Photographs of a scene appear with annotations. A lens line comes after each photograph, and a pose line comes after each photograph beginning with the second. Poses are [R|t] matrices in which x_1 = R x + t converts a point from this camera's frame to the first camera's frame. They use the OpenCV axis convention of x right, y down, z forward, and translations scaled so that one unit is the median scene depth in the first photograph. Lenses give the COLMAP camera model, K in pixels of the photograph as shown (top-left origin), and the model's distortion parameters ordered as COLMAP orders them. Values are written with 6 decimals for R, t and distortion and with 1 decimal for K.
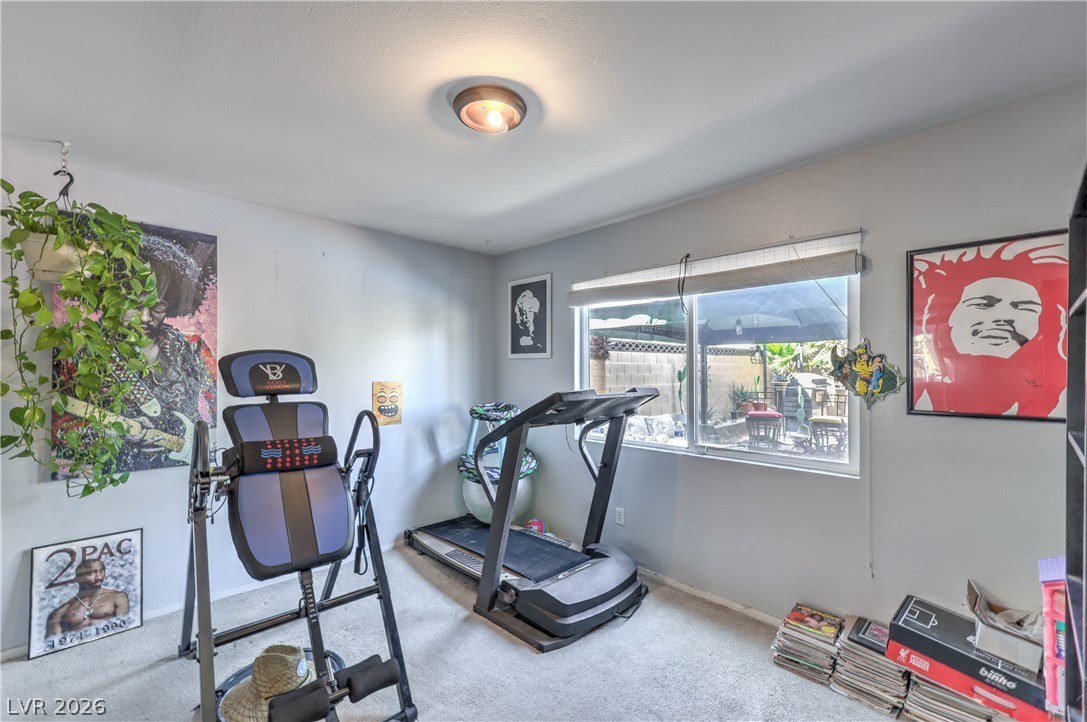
lens RADIAL K [[434.9, 0, 529.7], [0, 434.9, 374.9], [0, 0, 1]] dist [0.004220, 0.001101]
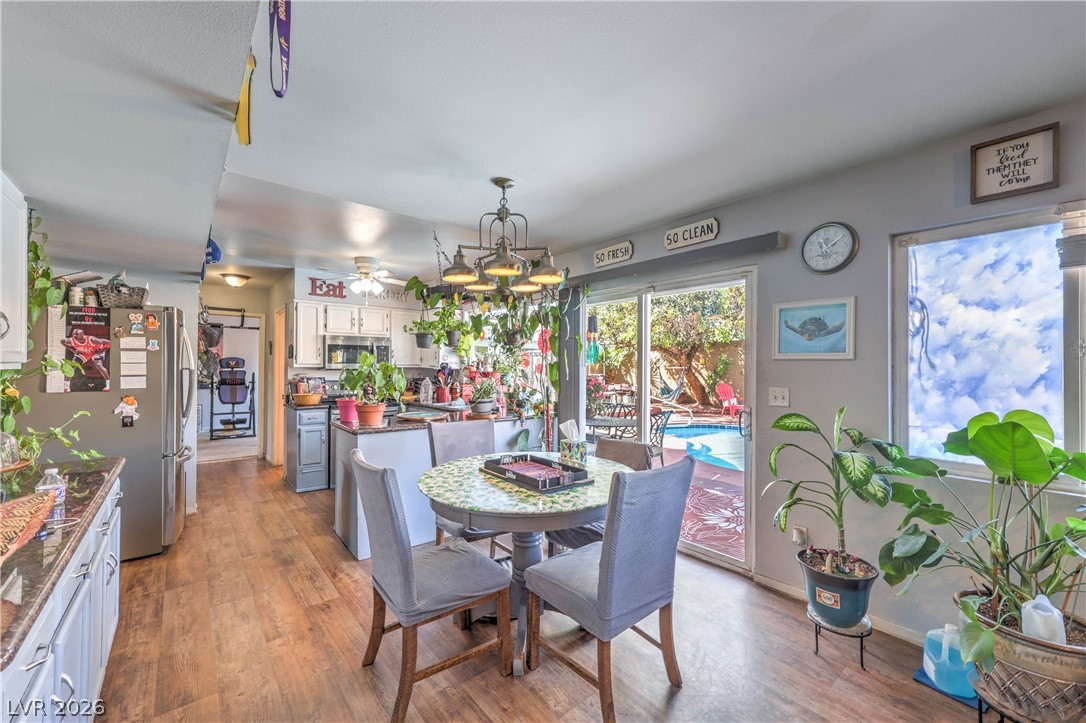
lens RADIAL K [[434.5, 0, 550.4], [0, 434.5, 368.6], [0, 0, 1]] dist [0.004220, 0.001101]
pose [[0.997326, 0.007657, -0.072673, 2.589604], [-0.007896, 0.999964, -0.003008, 0.035824], [0.072647, 0.003574, 0.997351, -2.756018]]
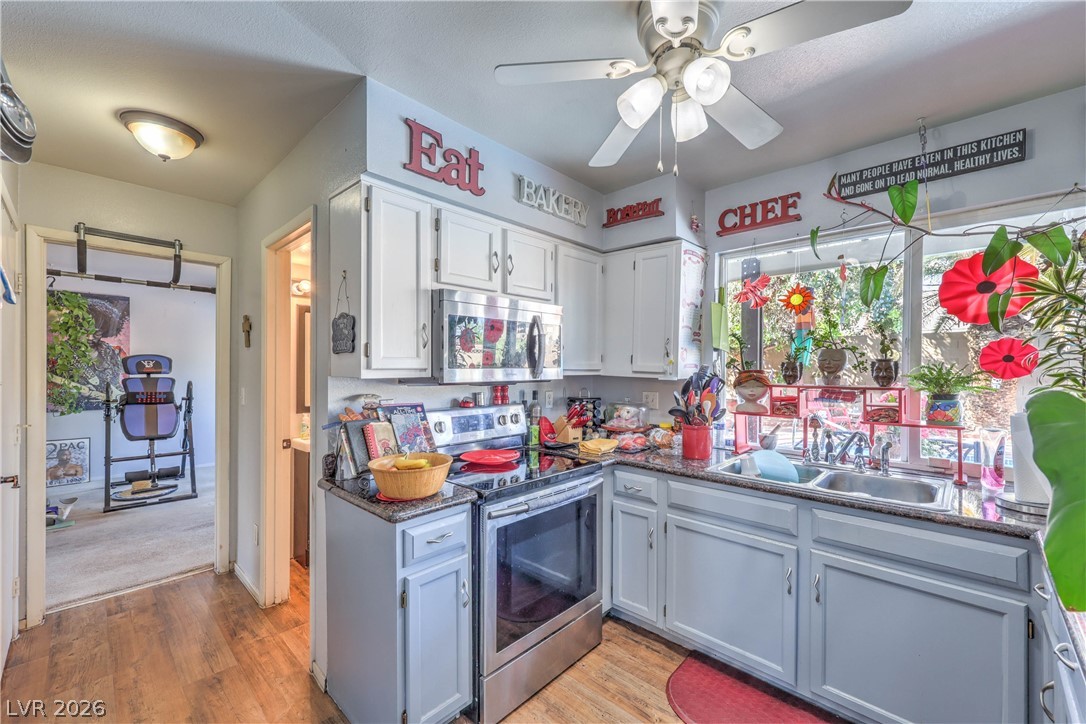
lens RADIAL K [[434.5, 0, 552.5], [0, 434.5, 372.7], [0, 0, 1]] dist [0.004220, 0.001101]
pose [[0.998695, 0.003475, 0.050945, 1.380171], [-0.003866, 0.999964, 0.007577, 0.012929], [-0.050916, -0.007764, 0.998673, -1.362944]]
